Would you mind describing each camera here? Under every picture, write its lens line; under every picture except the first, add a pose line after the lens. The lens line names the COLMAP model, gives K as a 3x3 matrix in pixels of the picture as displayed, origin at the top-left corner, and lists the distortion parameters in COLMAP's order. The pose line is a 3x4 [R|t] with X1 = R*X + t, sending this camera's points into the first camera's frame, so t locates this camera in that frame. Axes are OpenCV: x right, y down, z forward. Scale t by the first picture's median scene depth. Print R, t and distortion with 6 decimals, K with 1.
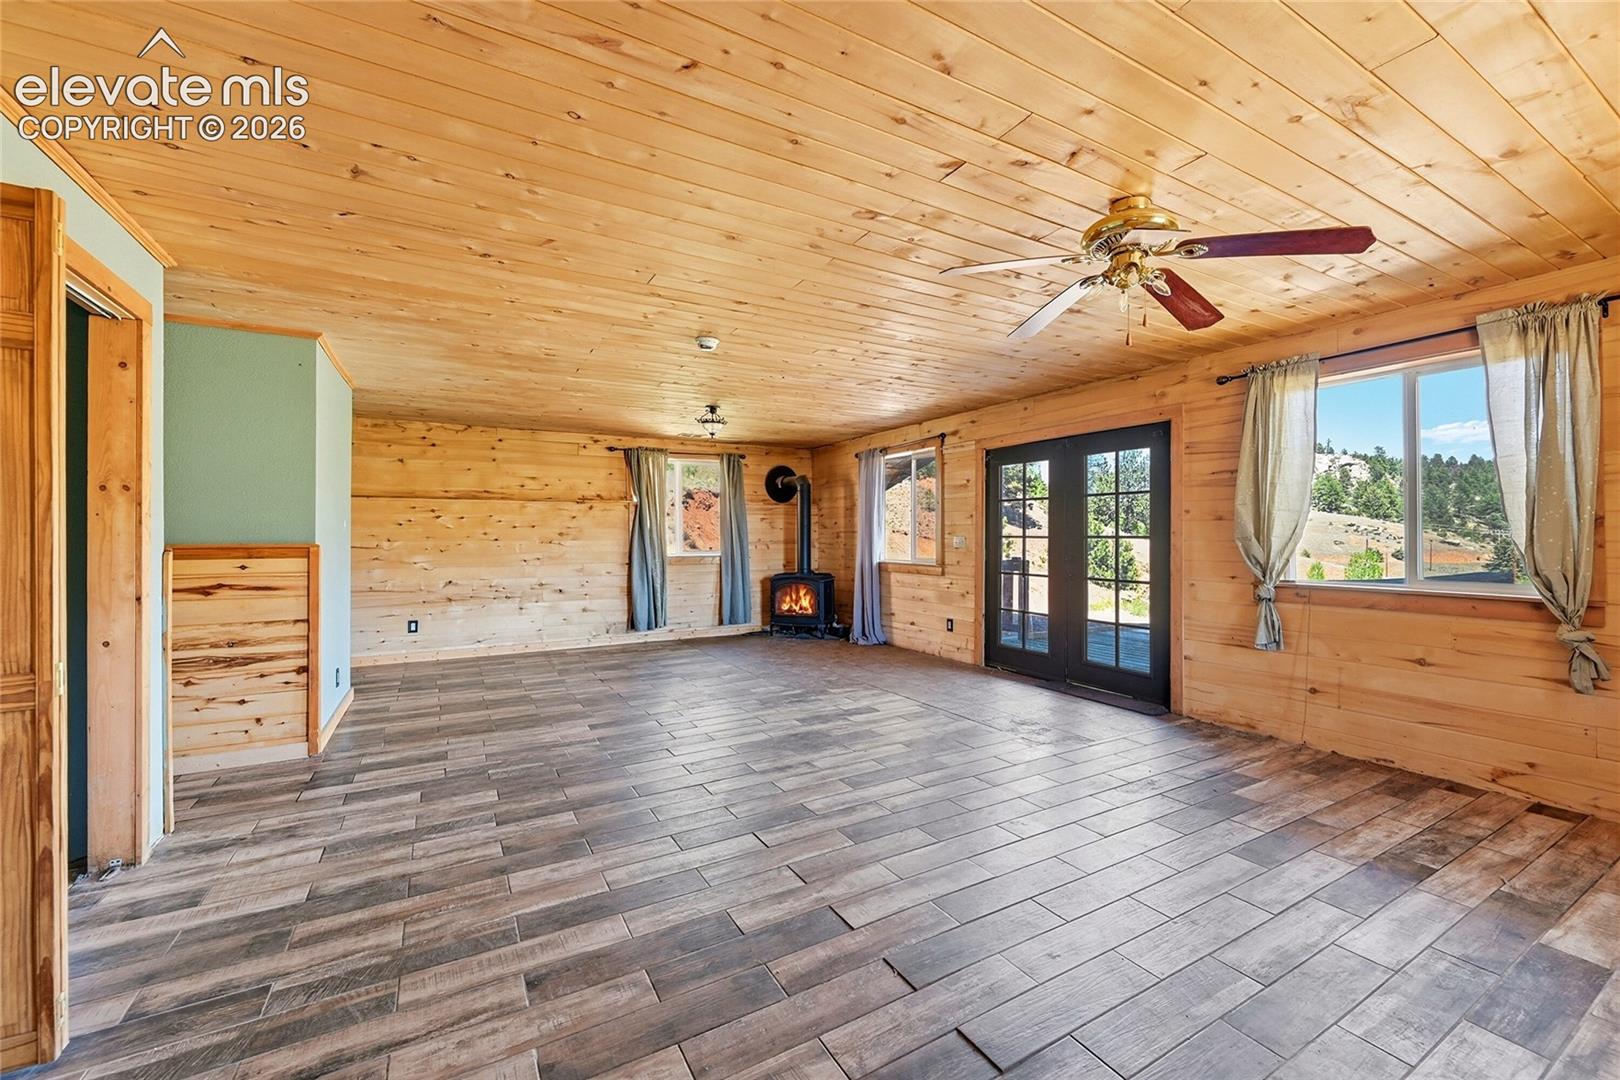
lens RADIAL K [[656.5, 0, 818.1], [0, 656.5, 539.3], [0, 0, 1]] dist [-0.000597, -0.000140]
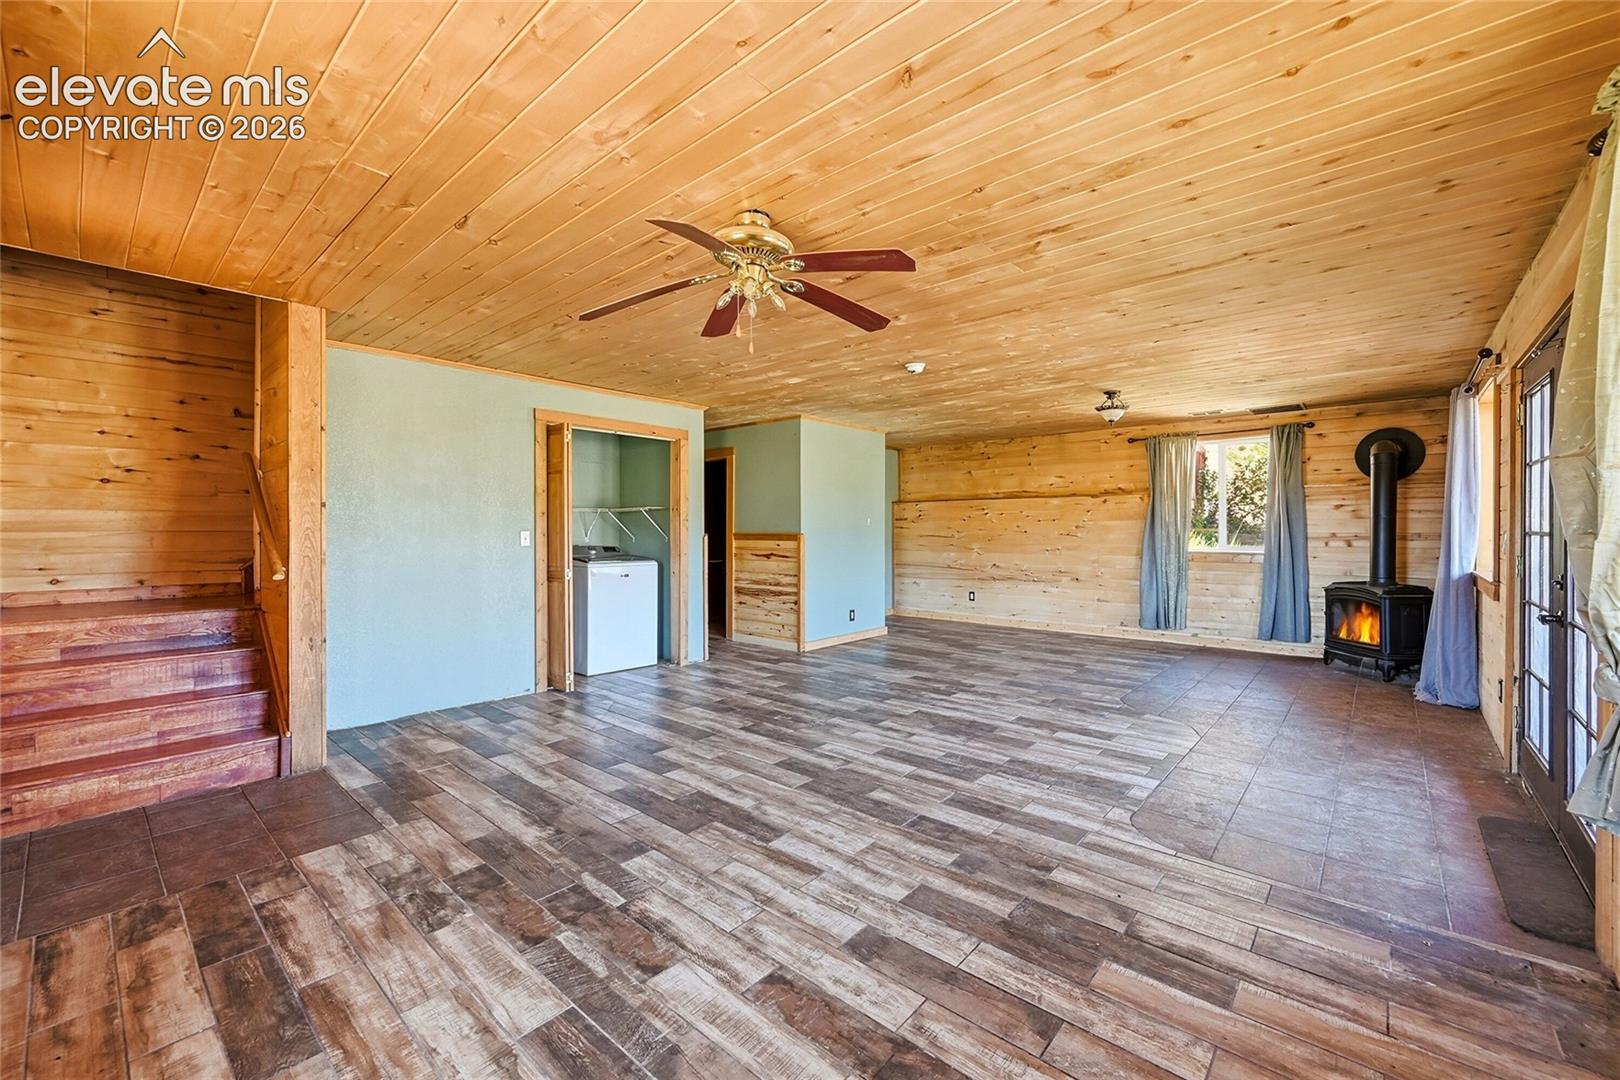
lens RADIAL K [[656.5, 0, 813.0], [0, 656.5, 531.9], [0, 0, 1]] dist [-0.000597, -0.000140]
pose [[0.316203, 0.007470, -0.948662, 0.806058], [-0.005135, 0.999968, 0.006162, -0.006349], [0.948678, 0.002923, 0.316231, 0.400799]]
